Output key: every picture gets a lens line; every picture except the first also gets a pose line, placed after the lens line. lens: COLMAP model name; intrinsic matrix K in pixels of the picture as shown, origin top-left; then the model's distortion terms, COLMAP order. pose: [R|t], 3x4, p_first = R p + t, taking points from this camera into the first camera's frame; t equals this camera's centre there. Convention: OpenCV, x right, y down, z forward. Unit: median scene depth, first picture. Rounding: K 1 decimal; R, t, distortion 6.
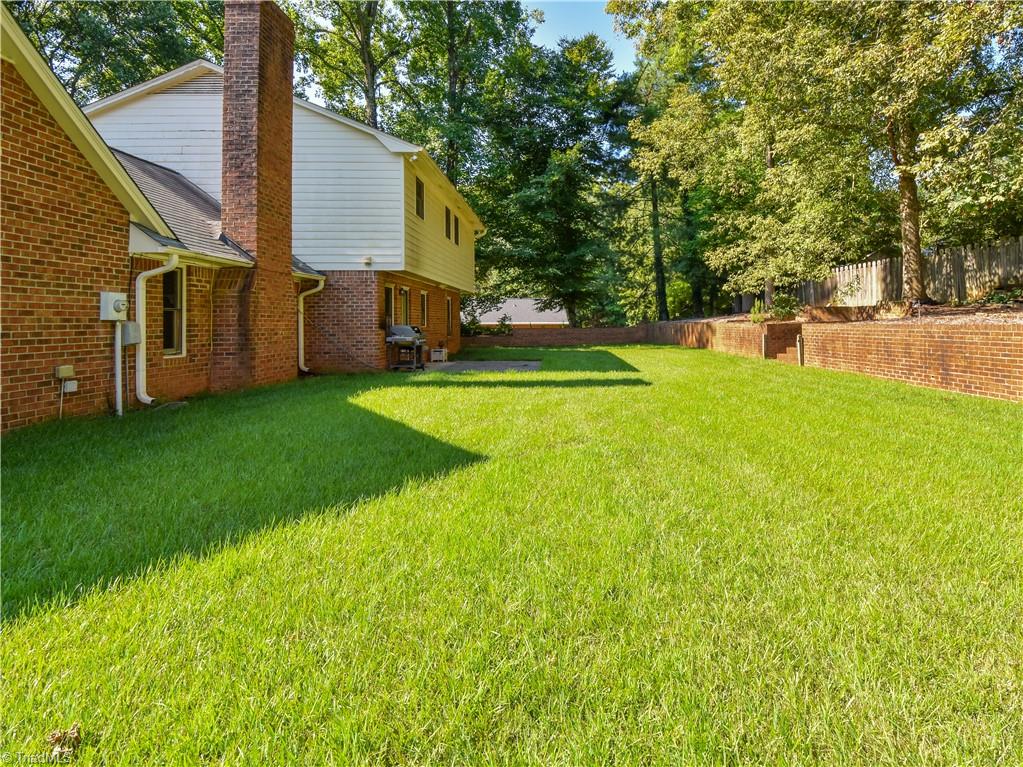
lens RADIAL K [[538.5, 0, 517.9], [0, 538.5, 385.5], [0, 0, 1]] dist [0.004189, -0.013675]
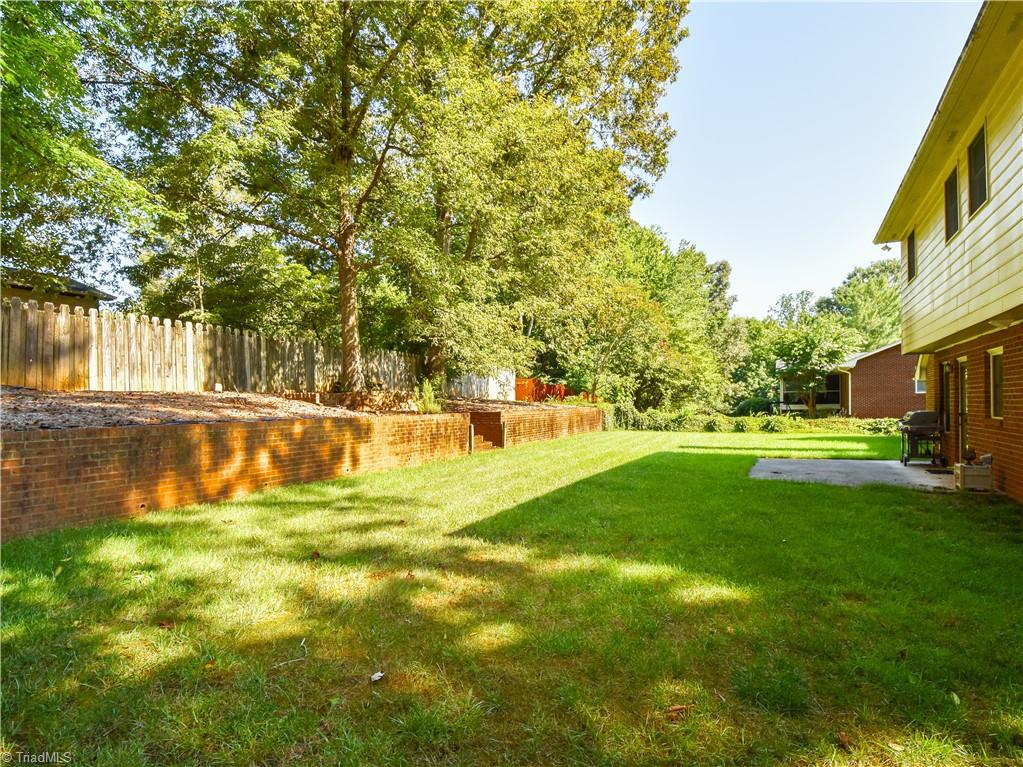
lens RADIAL K [[538.5, 0, 492.3], [0, 538.5, 404.1], [0, 0, 1]] dist [0.004189, -0.013675]
pose [[-0.910048, 0.018198, 0.414102, 0.087694], [0.065859, 0.992693, 0.101109, -0.193270], [-0.409236, 0.119287, -0.904597, 1.615838]]
